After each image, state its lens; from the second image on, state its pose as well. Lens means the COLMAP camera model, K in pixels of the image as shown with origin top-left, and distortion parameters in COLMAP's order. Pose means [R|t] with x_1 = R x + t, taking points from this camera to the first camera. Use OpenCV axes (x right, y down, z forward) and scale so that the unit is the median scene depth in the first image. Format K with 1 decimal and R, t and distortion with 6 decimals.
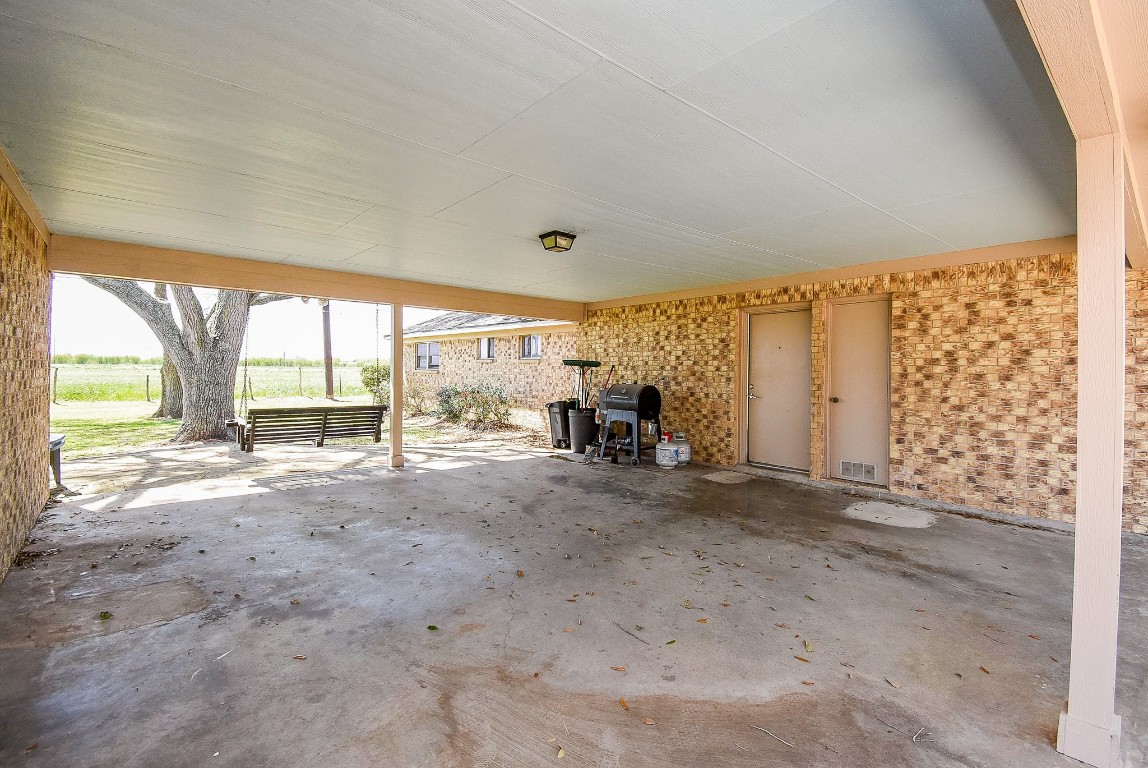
lens RADIAL K [[521.3, 0, 576.3], [0, 521.3, 378.8], [0, 0, 1]] dist [-0.000553, -0.000375]
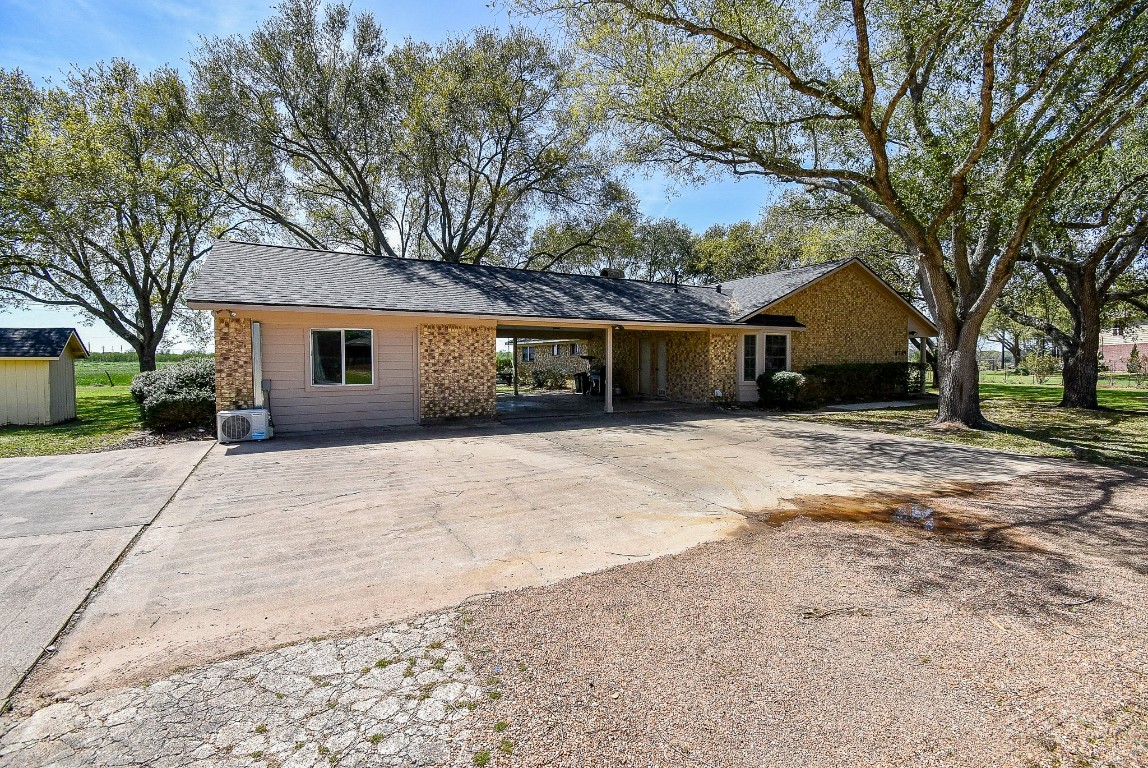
lens RADIAL K [[521.3, 0, 573.3], [0, 521.3, 381.5], [0, 0, 1]] dist [-0.000553, -0.000375]
pose [[0.979859, -0.002333, -0.199679, 0.410257], [0.006676, 0.999756, 0.021077, 0.028657], [0.199581, -0.021986, 0.979635, -1.329913]]
